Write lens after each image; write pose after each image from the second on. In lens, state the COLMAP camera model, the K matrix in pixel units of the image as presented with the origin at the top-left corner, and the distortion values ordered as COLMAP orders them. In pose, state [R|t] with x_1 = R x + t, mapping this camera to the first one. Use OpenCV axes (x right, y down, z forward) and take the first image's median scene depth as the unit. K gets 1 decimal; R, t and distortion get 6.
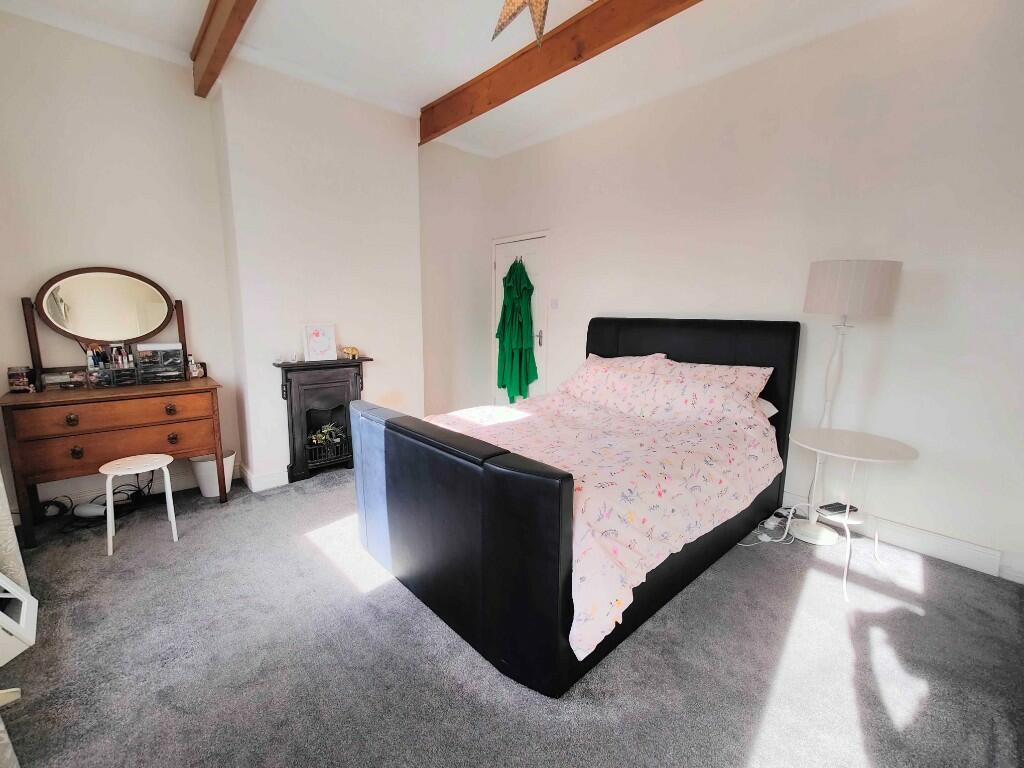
lens RADIAL K [[452.8, 0, 511.0], [0, 452.8, 385.9], [0, 0, 1]] dist [0.008692, 0.000487]
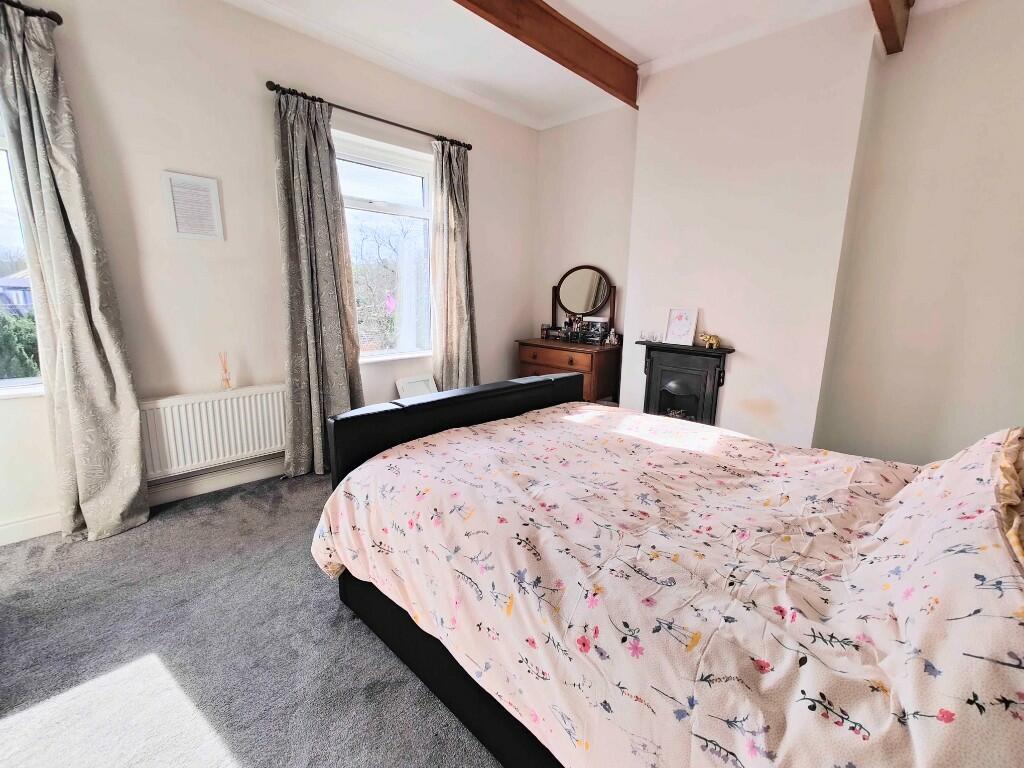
lens RADIAL K [[452.8, 0, 510.2], [0, 452.8, 379.4], [0, 0, 1]] dist [0.008692, 0.000487]
pose [[0.054617, 0.181086, -0.981950, 0.659382], [-0.180597, 0.968990, 0.168651, -0.097761], [0.982040, 0.168126, 0.085627, 0.669728]]
